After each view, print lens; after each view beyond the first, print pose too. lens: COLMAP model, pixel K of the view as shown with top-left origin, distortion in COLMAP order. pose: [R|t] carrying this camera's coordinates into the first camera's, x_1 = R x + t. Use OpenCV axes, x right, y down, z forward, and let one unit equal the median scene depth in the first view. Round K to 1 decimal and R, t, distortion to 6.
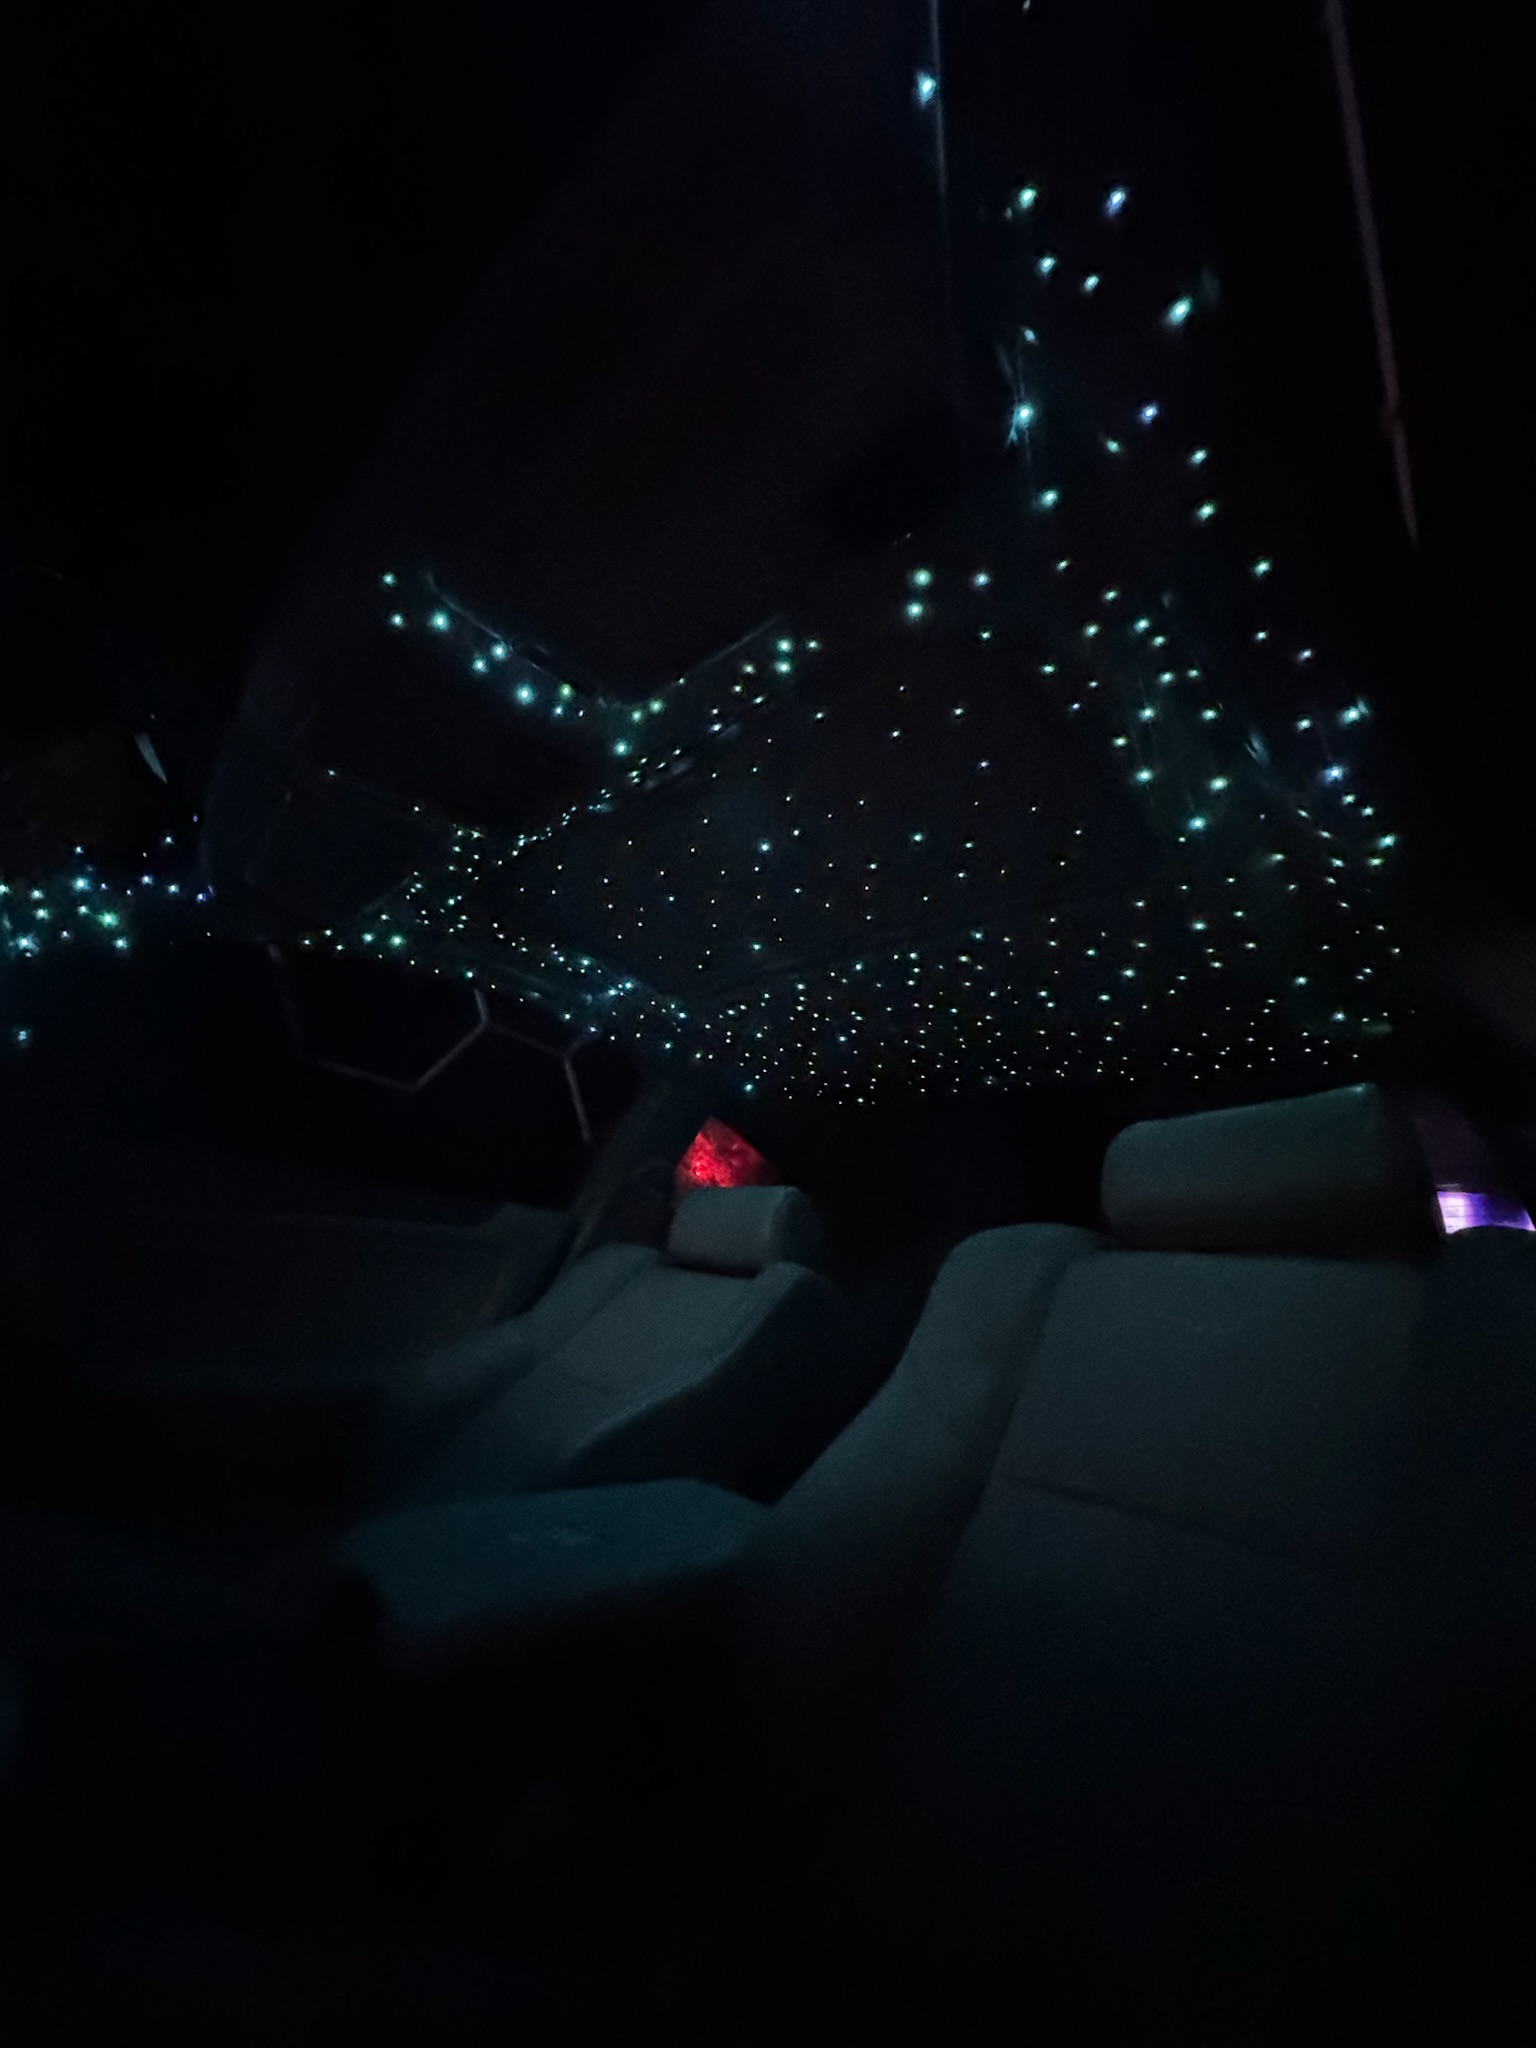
lens RADIAL K [[822.4, 0, 767.4], [0, 822.4, 1014.4], [0, 0, 1]] dist [0.001374, 0.000246]
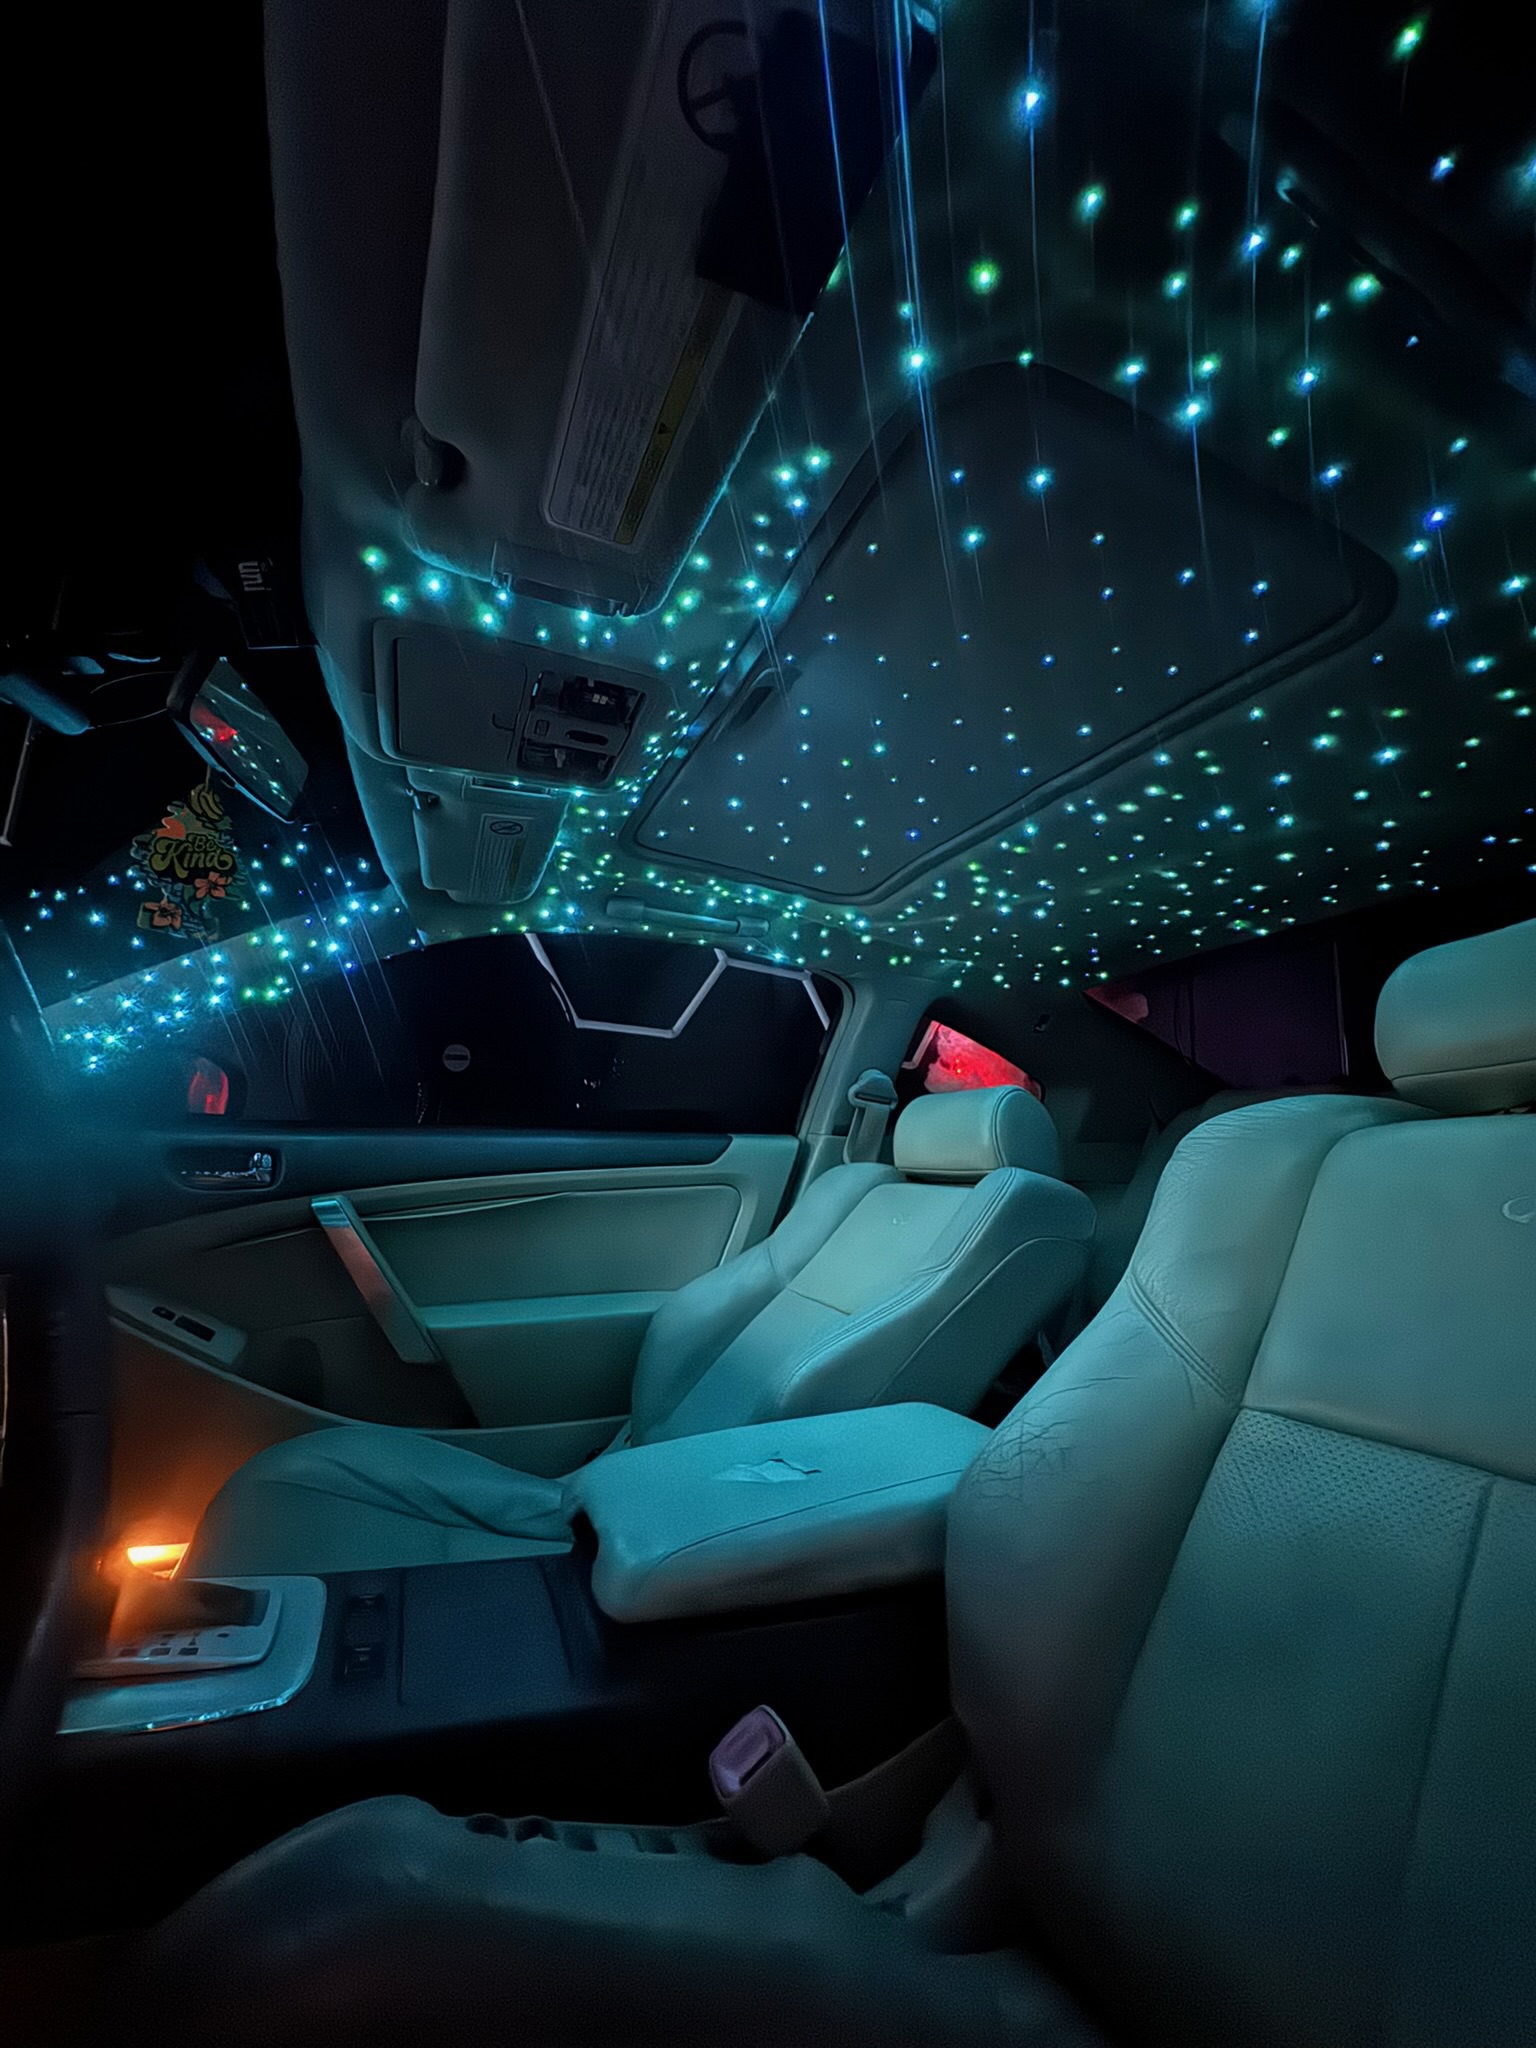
lens RADIAL K [[822.4, 0, 767.4], [0, 822.4, 1014.4], [0, 0, 1]] dist [0.001374, 0.000246]
pose [[0.933832, -0.167480, -0.316083, 0.092938], [0.203768, 0.975302, 0.085237, 0.000531], [0.294001, -0.144004, 0.944895, 0.078148]]
